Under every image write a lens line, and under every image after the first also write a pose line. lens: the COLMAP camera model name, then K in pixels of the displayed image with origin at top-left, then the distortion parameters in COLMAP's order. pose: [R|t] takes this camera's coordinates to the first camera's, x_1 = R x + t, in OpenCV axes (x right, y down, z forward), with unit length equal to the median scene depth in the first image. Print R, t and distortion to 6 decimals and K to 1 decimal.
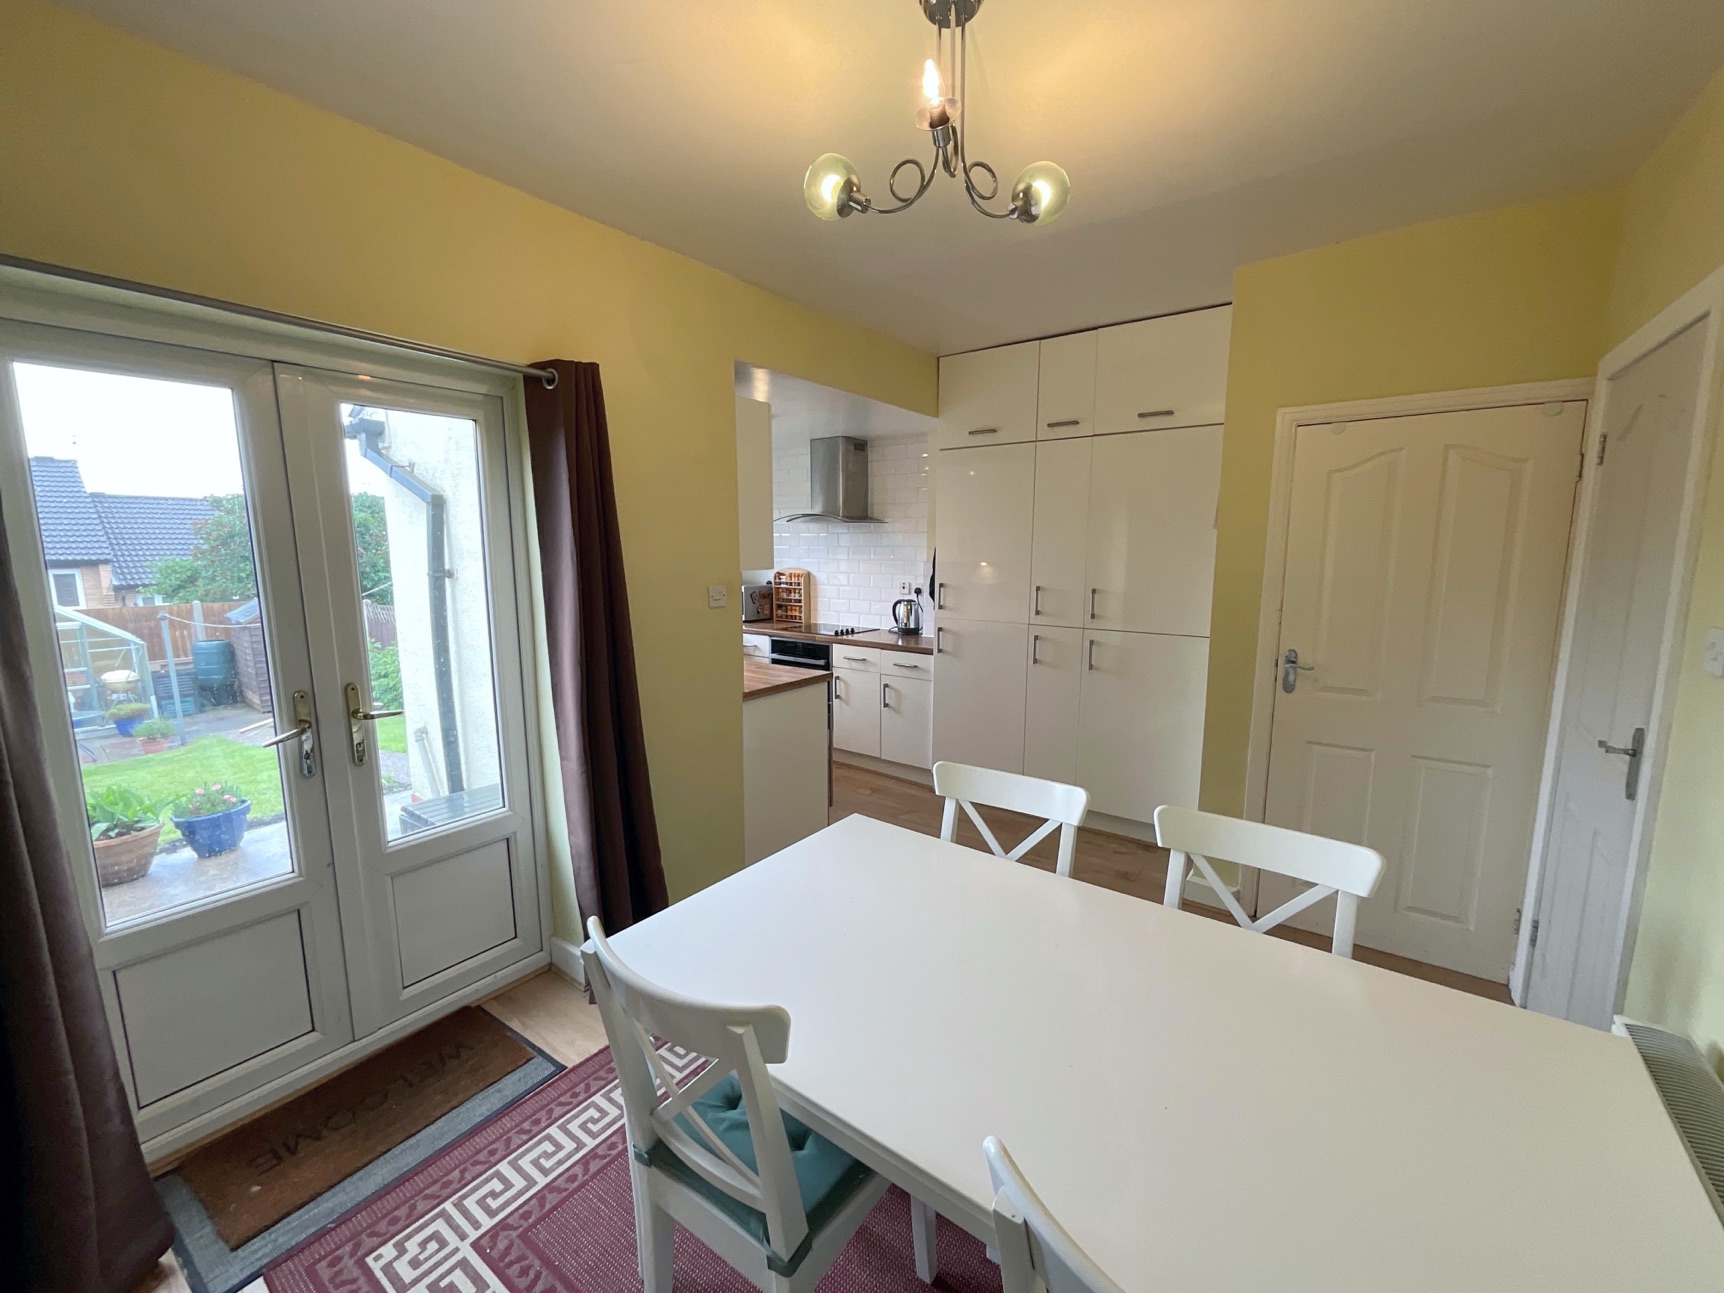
lens RADIAL K [[698.0, 0, 859.2], [0, 698.0, 648.7], [0, 0, 1]] dist [-0.001979, 0.001807]
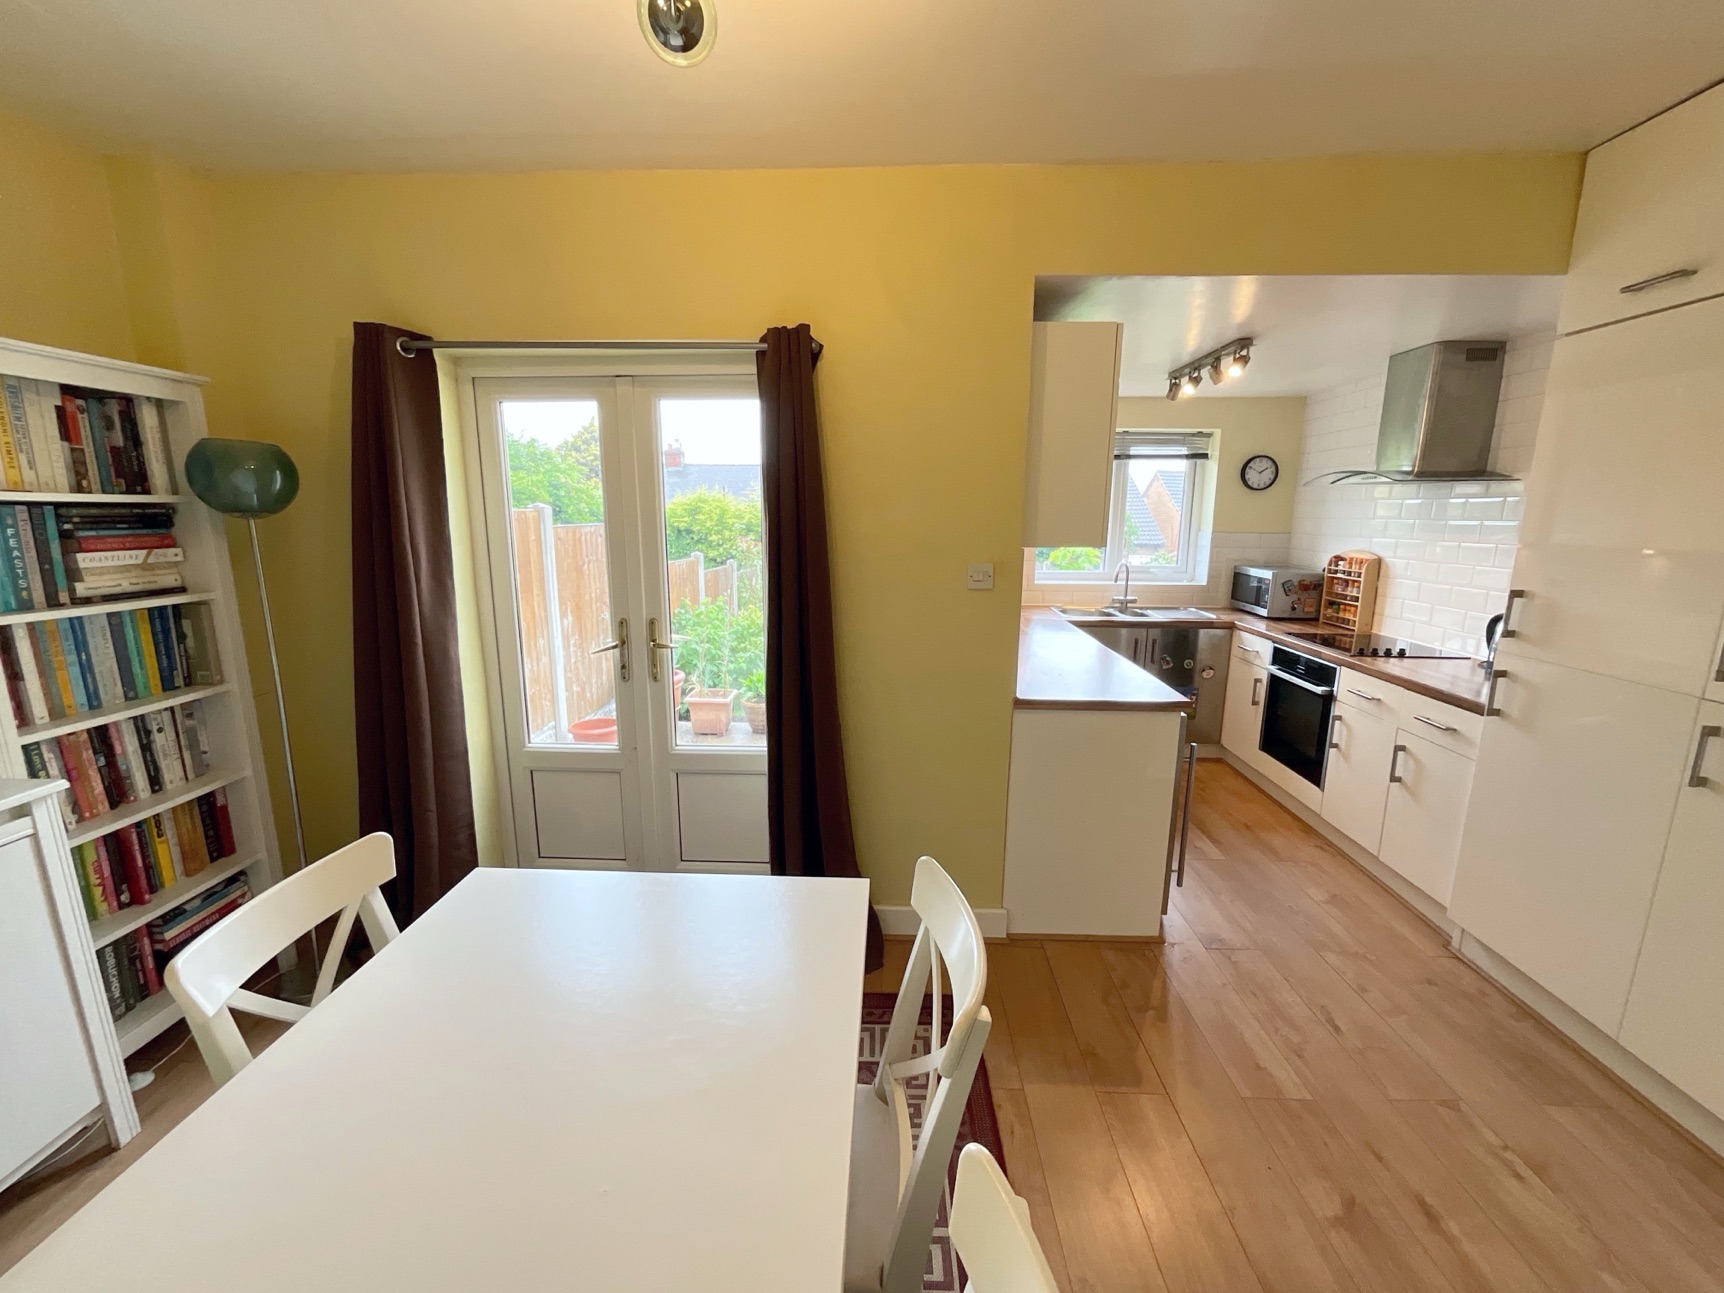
lens RADIAL K [[698.0, 0, 866.7], [0, 698.0, 647.8], [0, 0, 1]] dist [-0.001979, 0.001807]
pose [[0.570071, 0.160773, -0.805711, 0.238825], [-0.127944, 0.986075, 0.106238, -0.037548], [0.811572, 0.042523, 0.582703, 0.241963]]
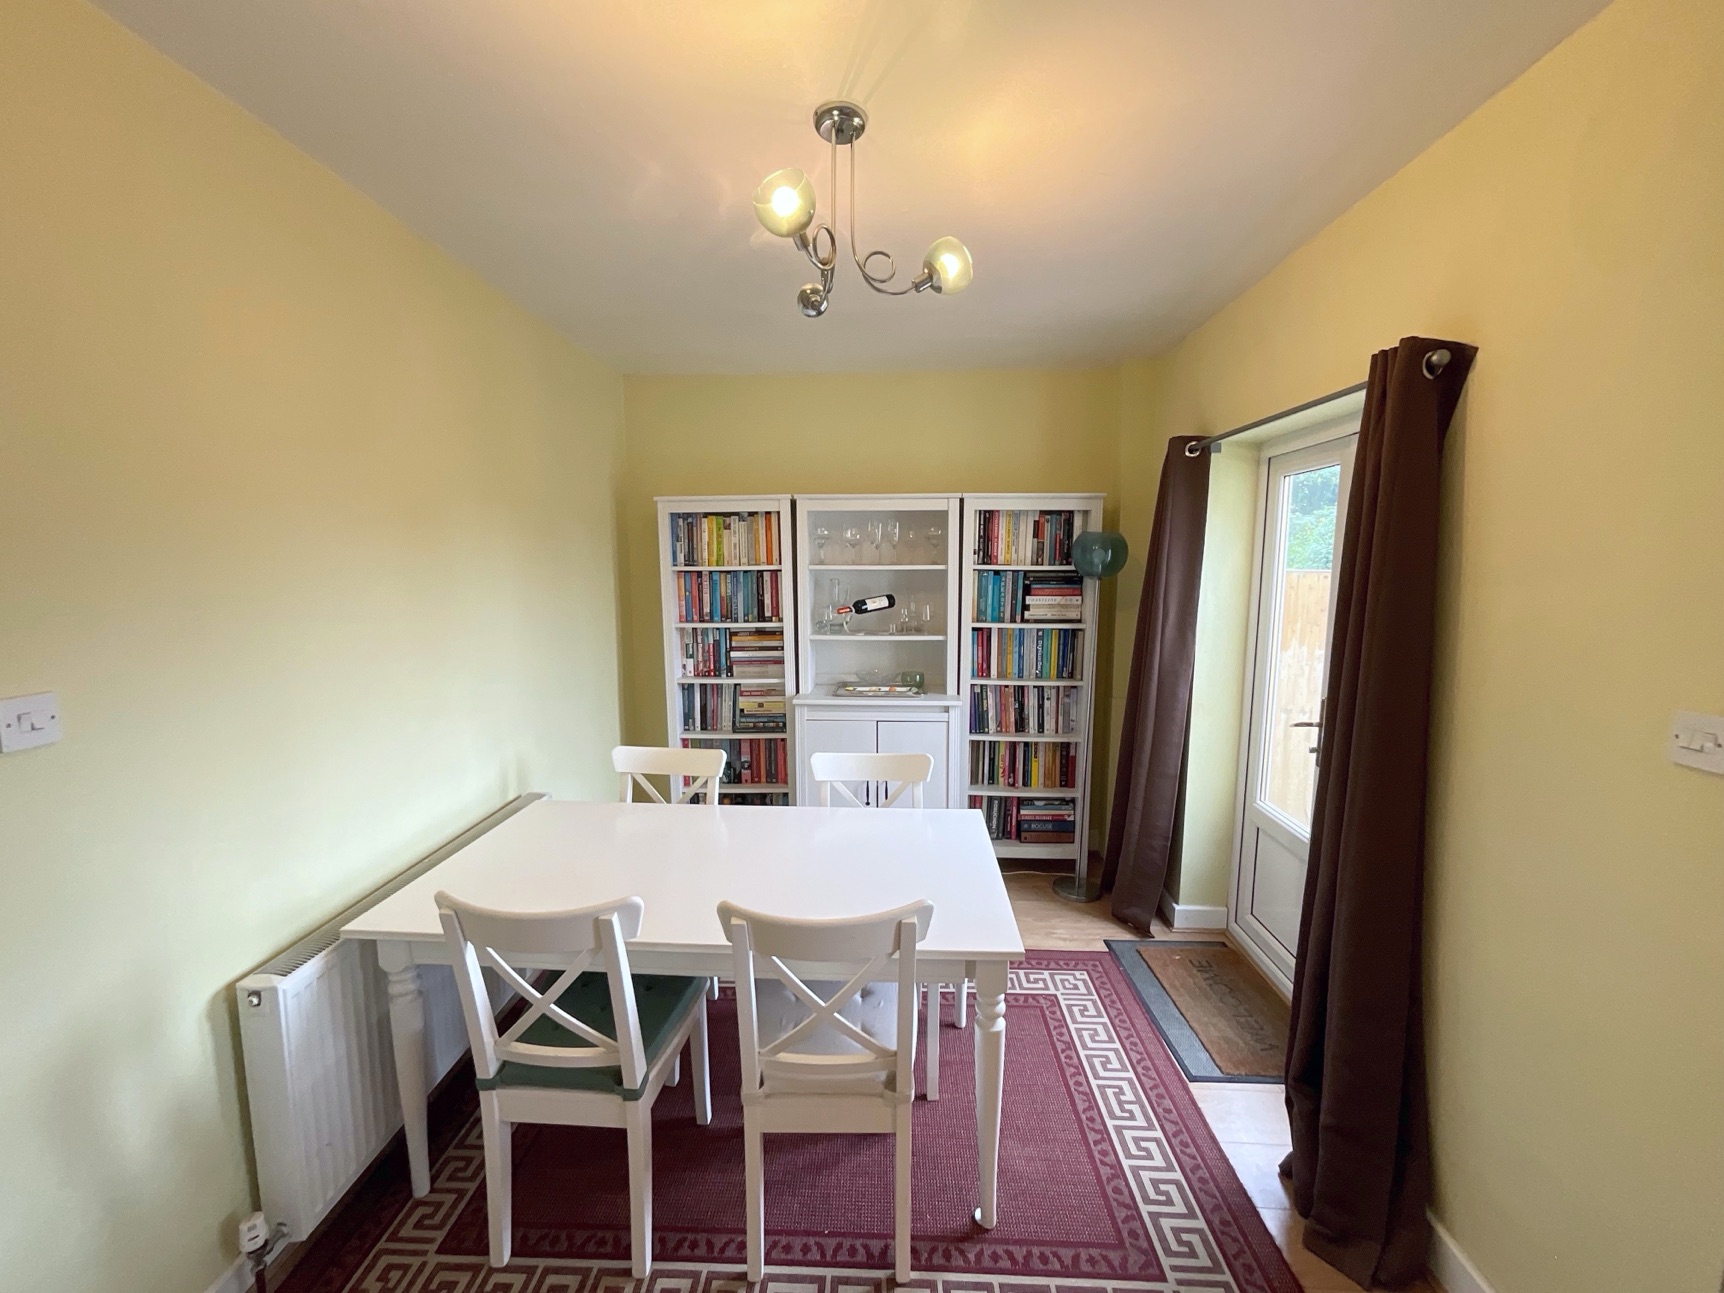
lens RADIAL K [[698.0, 0, 862.0], [0, 698.0, 641.2], [0, 0, 1]] dist [-0.001979, 0.001807]
pose [[-0.828114, 0.063421, -0.556961, 0.229038], [-0.085962, 0.967459, 0.237976, -0.106841], [0.553929, 0.244949, -0.795715, 0.613076]]
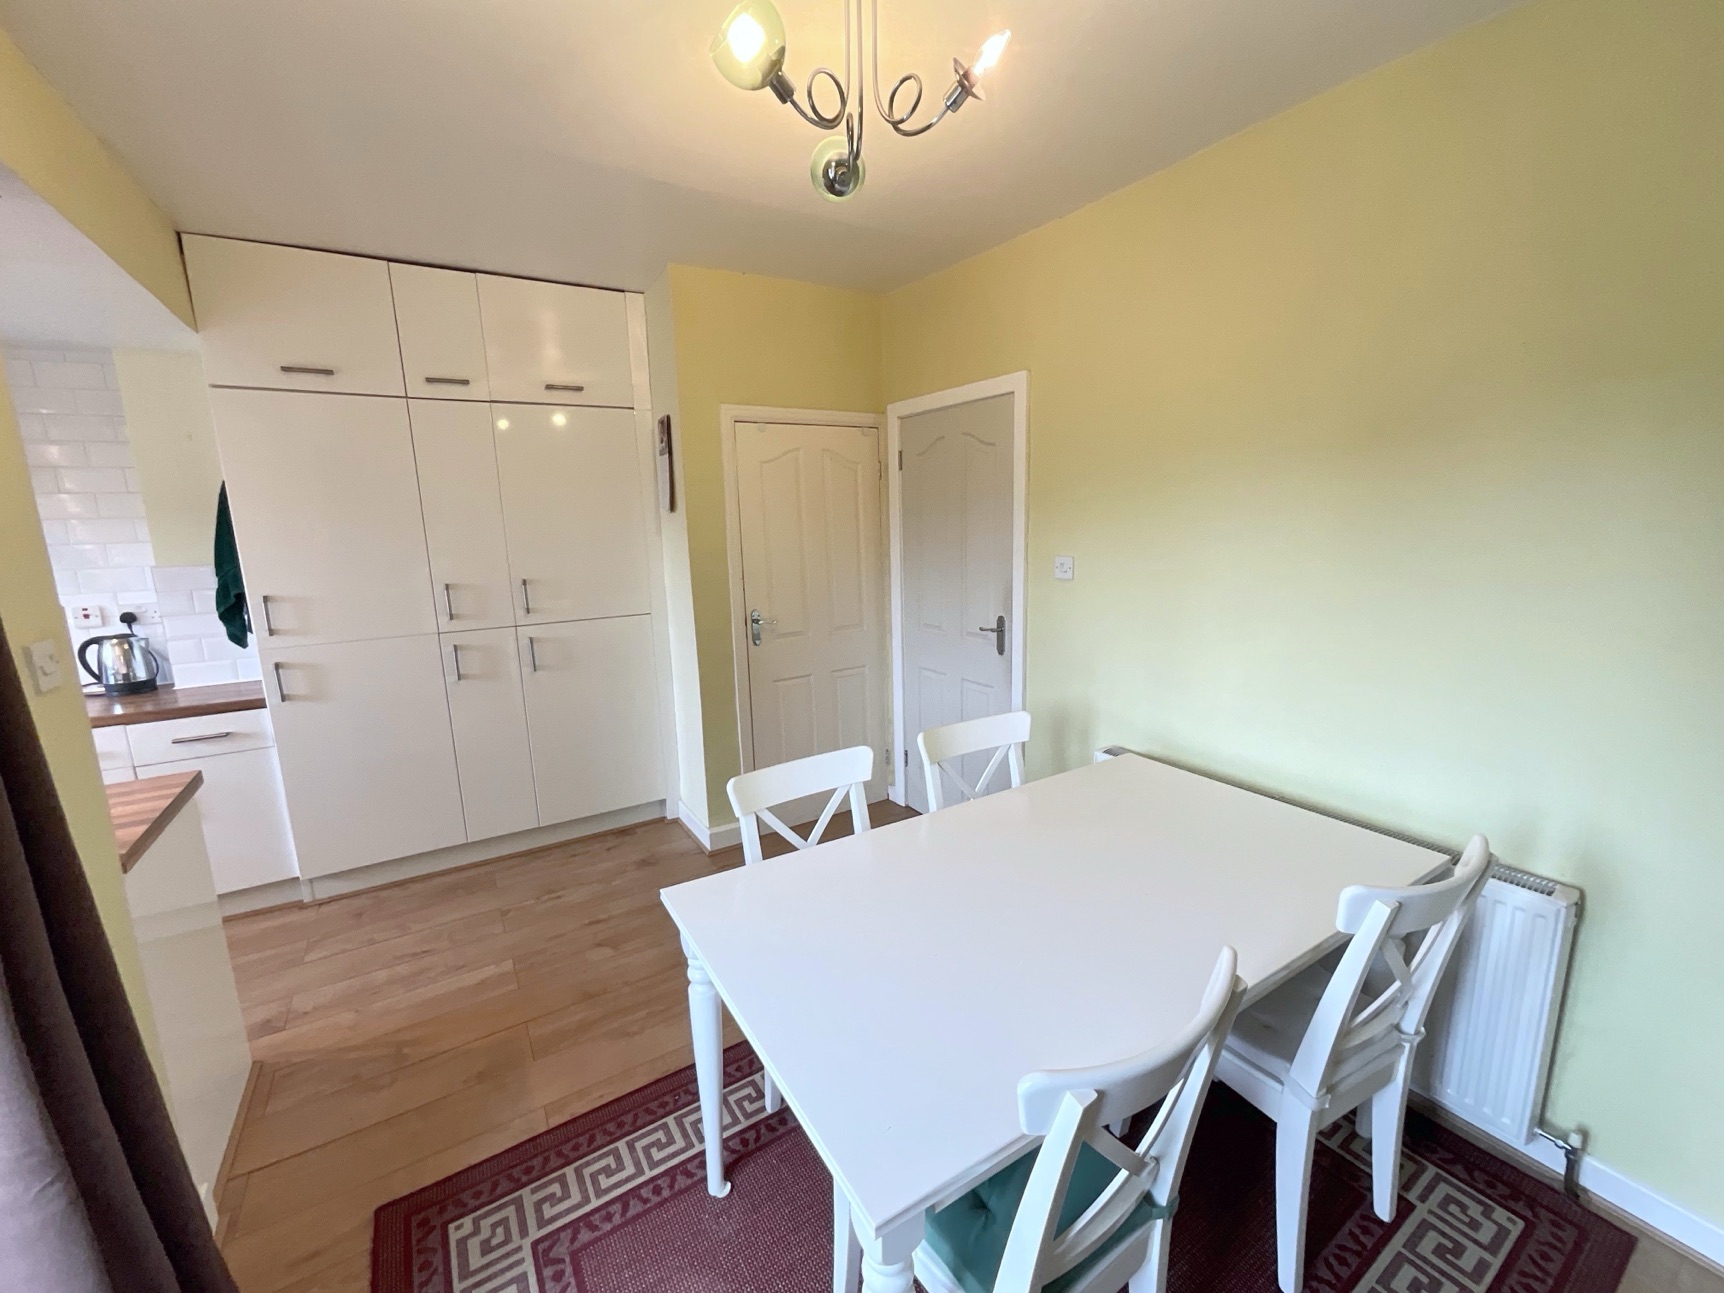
lens RADIAL K [[698.0, 0, 859.5], [0, 698.0, 645.8], [0, 0, 1]] dist [-0.001979, 0.001807]
pose [[0.368335, -0.180174, 0.912067, -0.243696], [0.163645, 0.978289, 0.127168, -0.035159], [-0.915177, 0.102415, 0.389823, 0.211642]]
